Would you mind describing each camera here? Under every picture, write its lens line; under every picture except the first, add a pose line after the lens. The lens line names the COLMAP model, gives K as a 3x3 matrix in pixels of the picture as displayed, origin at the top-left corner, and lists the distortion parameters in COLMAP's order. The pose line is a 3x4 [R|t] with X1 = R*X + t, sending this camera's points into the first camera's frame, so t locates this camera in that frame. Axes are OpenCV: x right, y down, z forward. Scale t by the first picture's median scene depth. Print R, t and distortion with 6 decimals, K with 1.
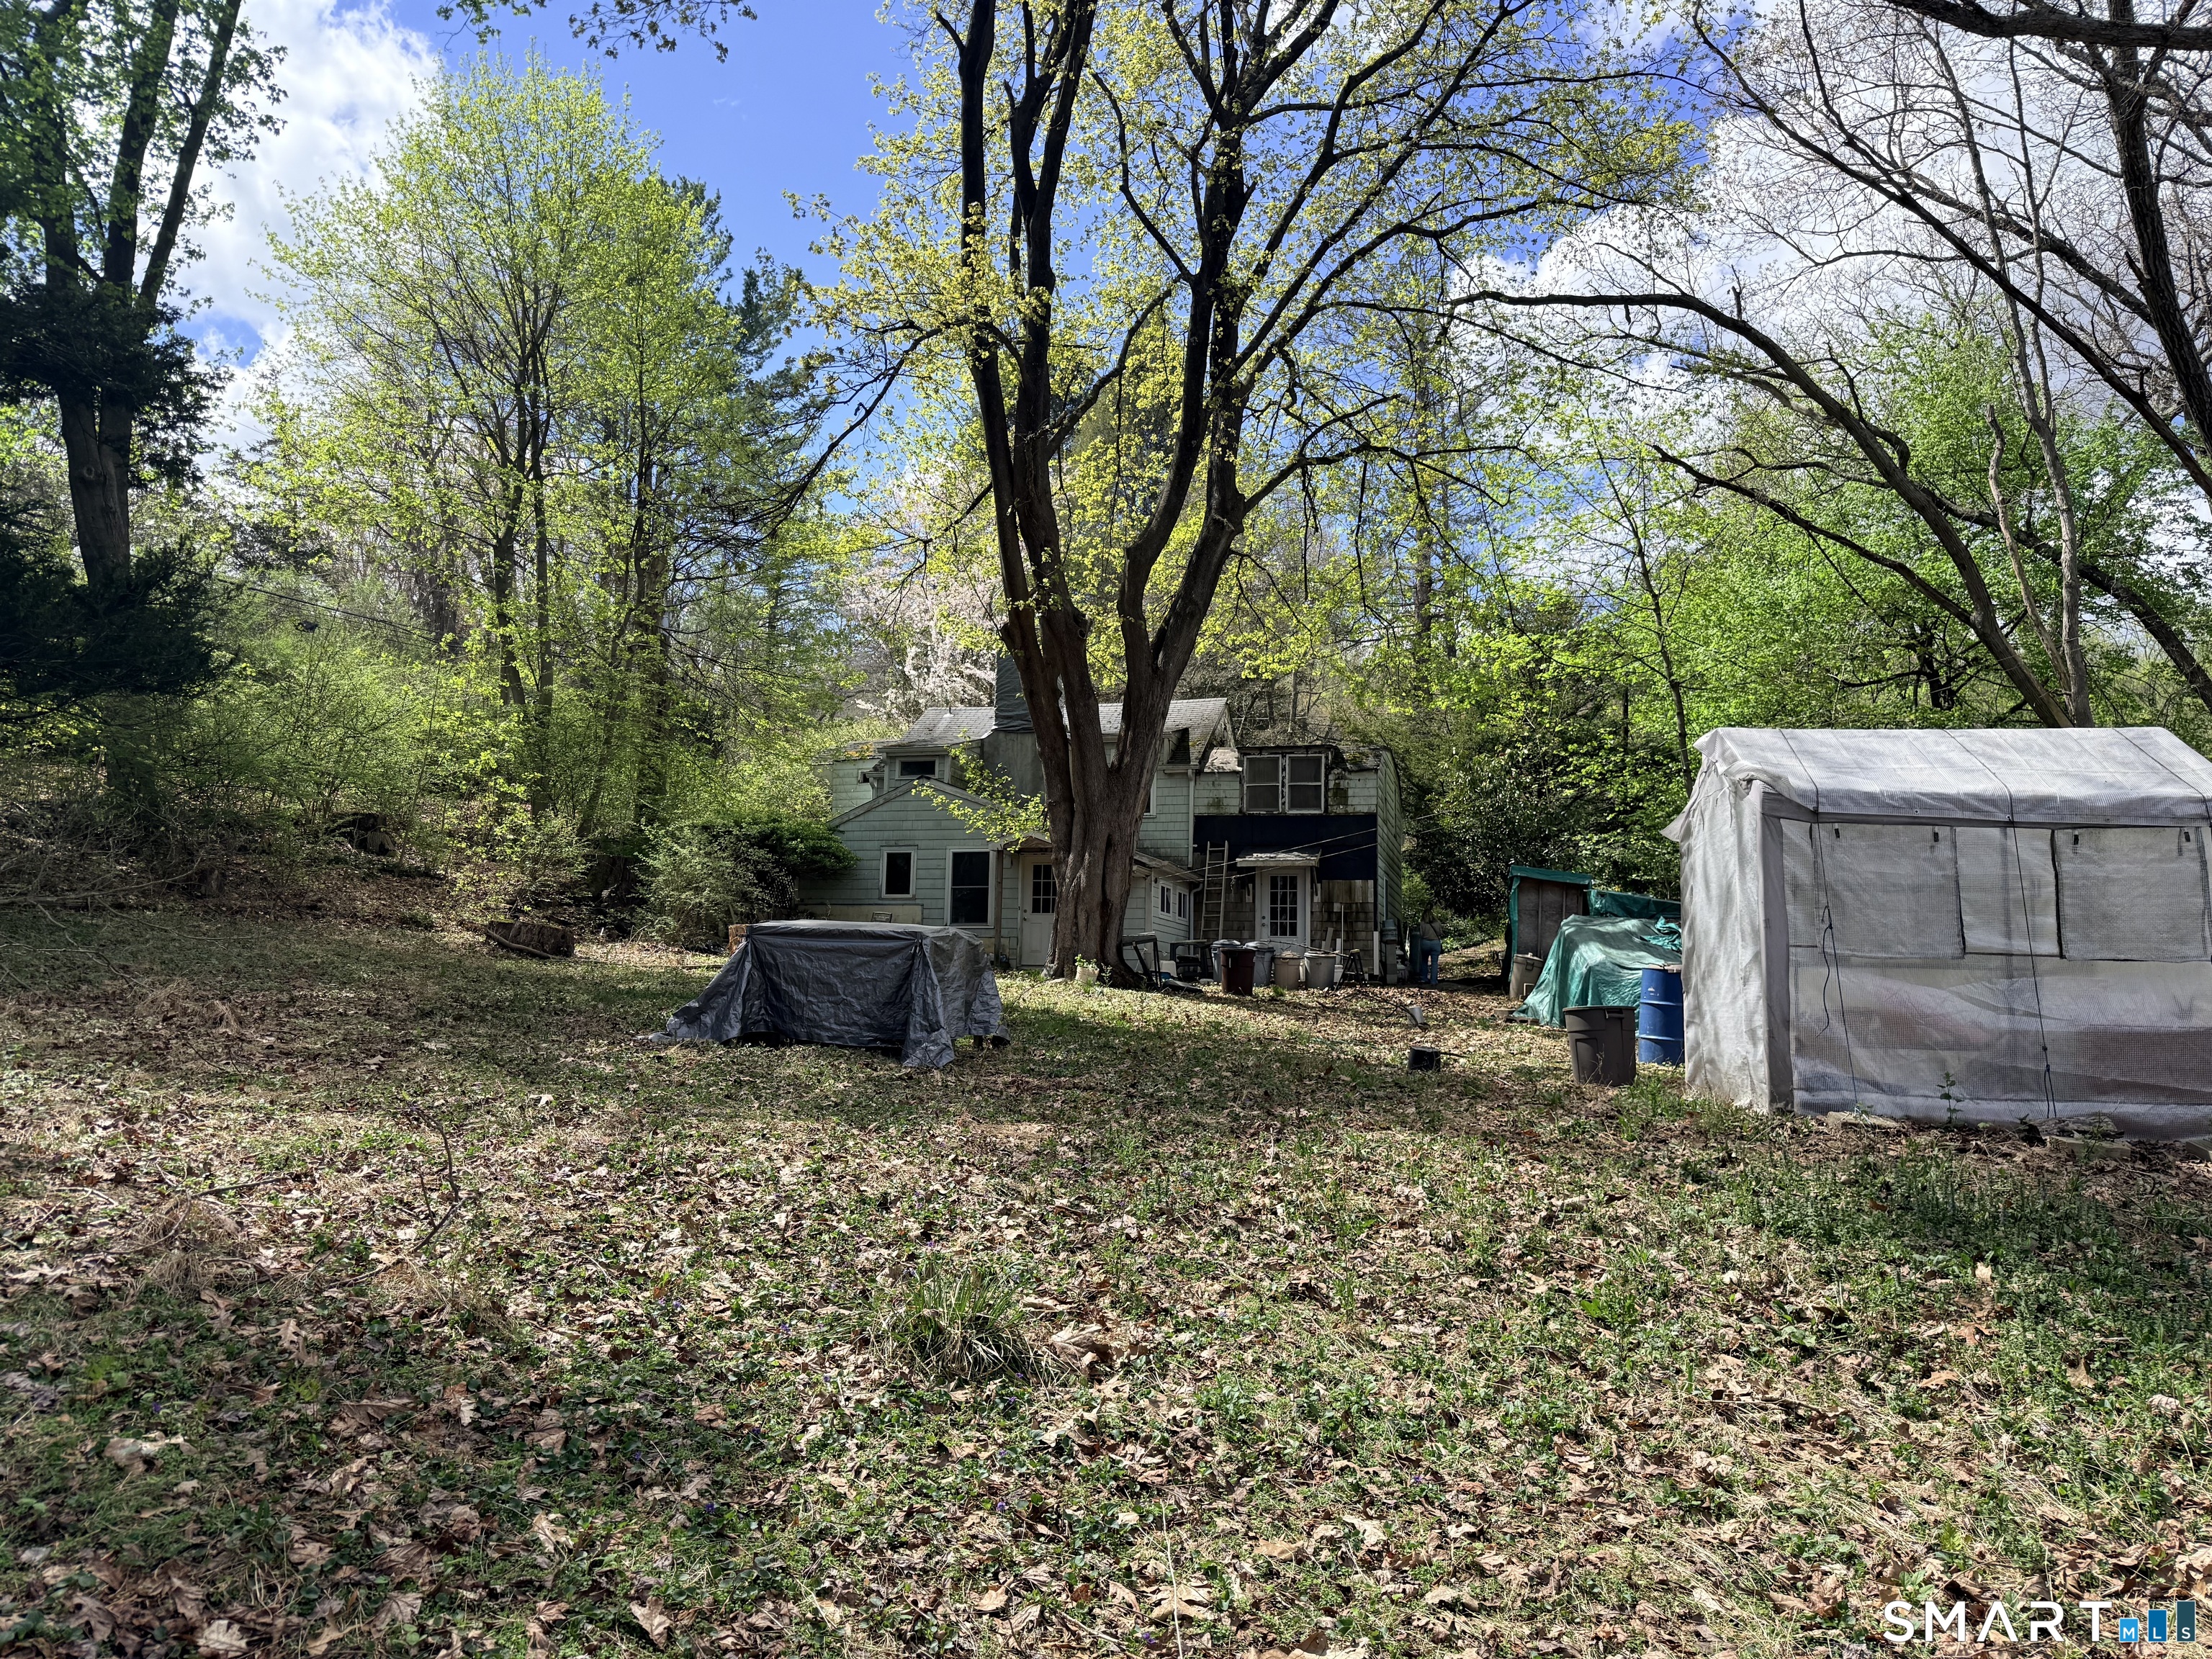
lens RADIAL K [[1597.5, 0, 1104.0], [0, 1597.5, 880.0], [0, 0, 1]] dist [0.031861, -0.038530]
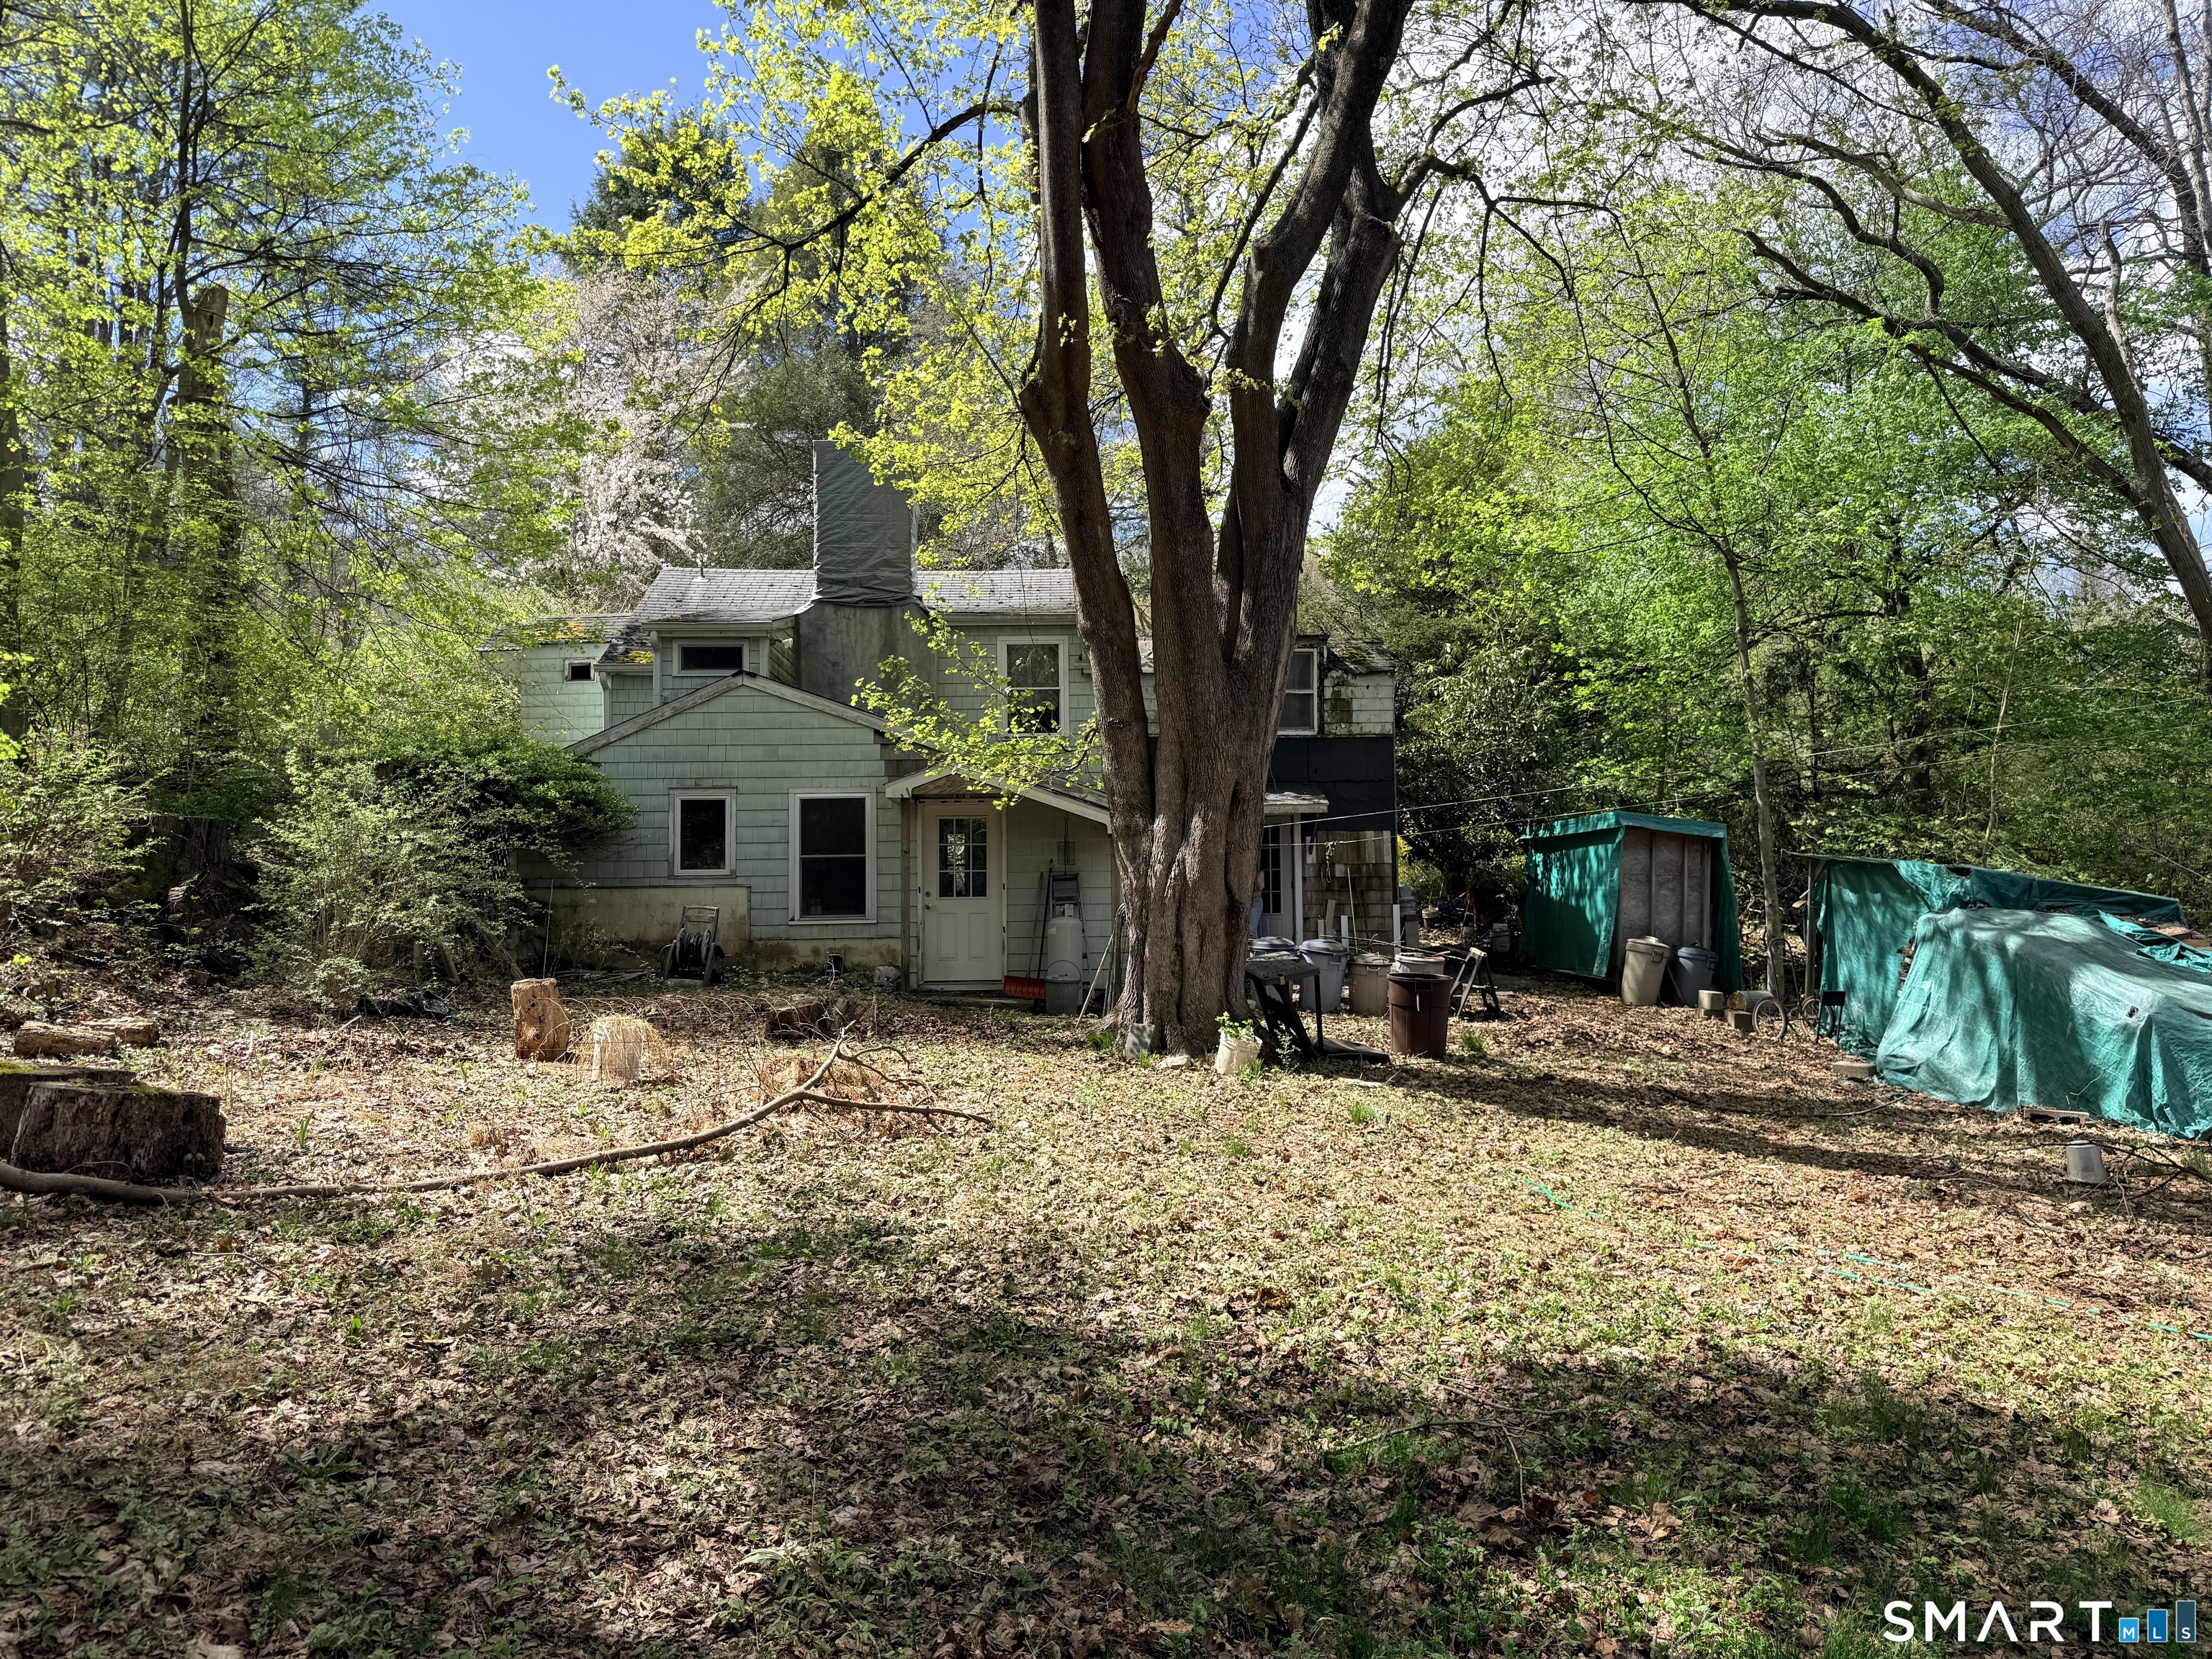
lens RADIAL K [[1598.5, 0, 1114.7], [0, 1598.5, 863.9], [0, 0, 1]] dist [0.033081, -0.040576]
pose [[0.959478, -0.018070, 0.281202, -0.144872], [0.003781, 0.998677, 0.051274, -0.022169], [-0.281757, -0.048133, 0.958278, 0.366029]]
